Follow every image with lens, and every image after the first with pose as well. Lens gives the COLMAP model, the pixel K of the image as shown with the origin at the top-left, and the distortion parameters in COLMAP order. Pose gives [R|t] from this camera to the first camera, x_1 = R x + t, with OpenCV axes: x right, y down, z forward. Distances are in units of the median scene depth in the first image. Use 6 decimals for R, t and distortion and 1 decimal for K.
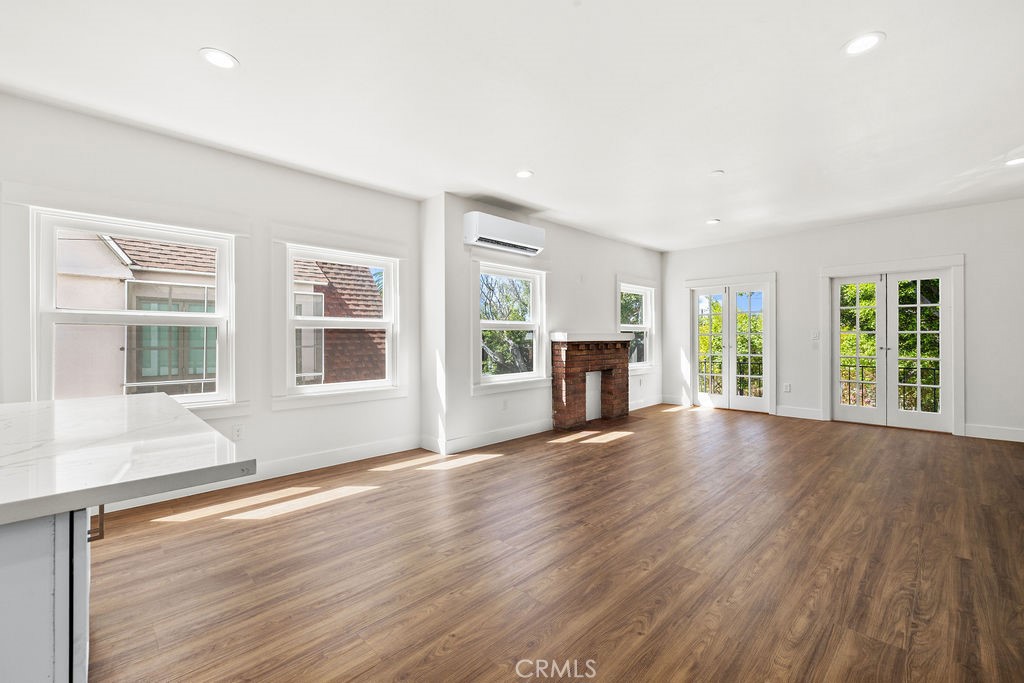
lens RADIAL K [[435.1, 0, 508.7], [0, 435.1, 338.3], [0, 0, 1]] dist [0.003717, 0.000363]
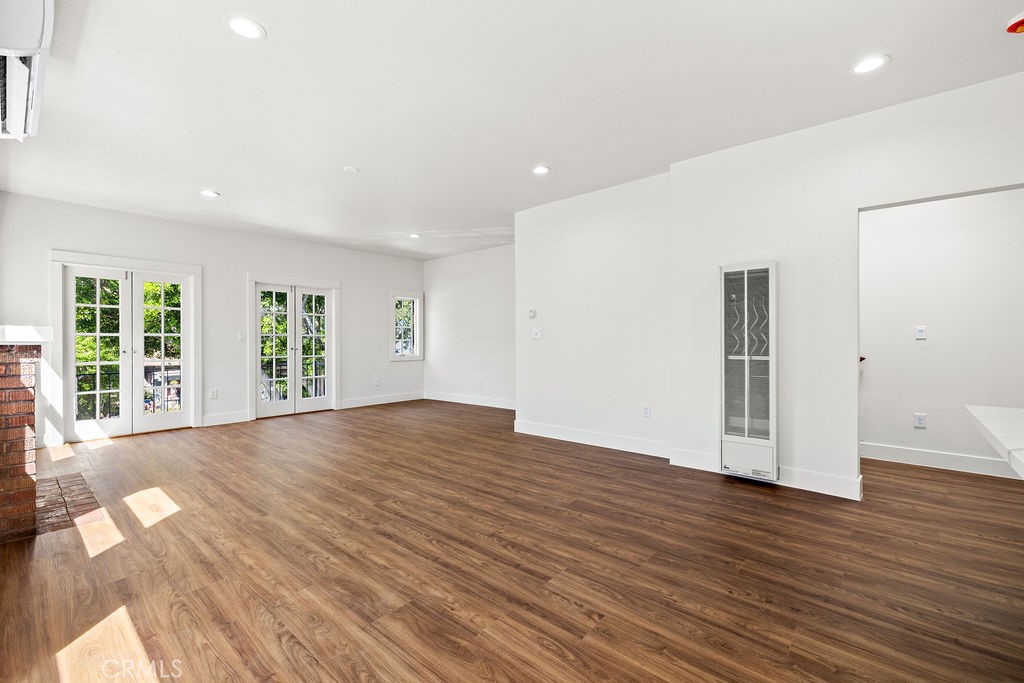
lens RADIAL K [[435.1, 0, 511.6], [0, 435.1, 339.0], [0, 0, 1]] dist [0.003717, 0.000363]
pose [[-0.091053, 0.005364, 0.995832, -0.548356], [0.002153, 0.999984, -0.005189, 0.007094], [-0.995844, 0.001672, -0.091063, 0.750474]]
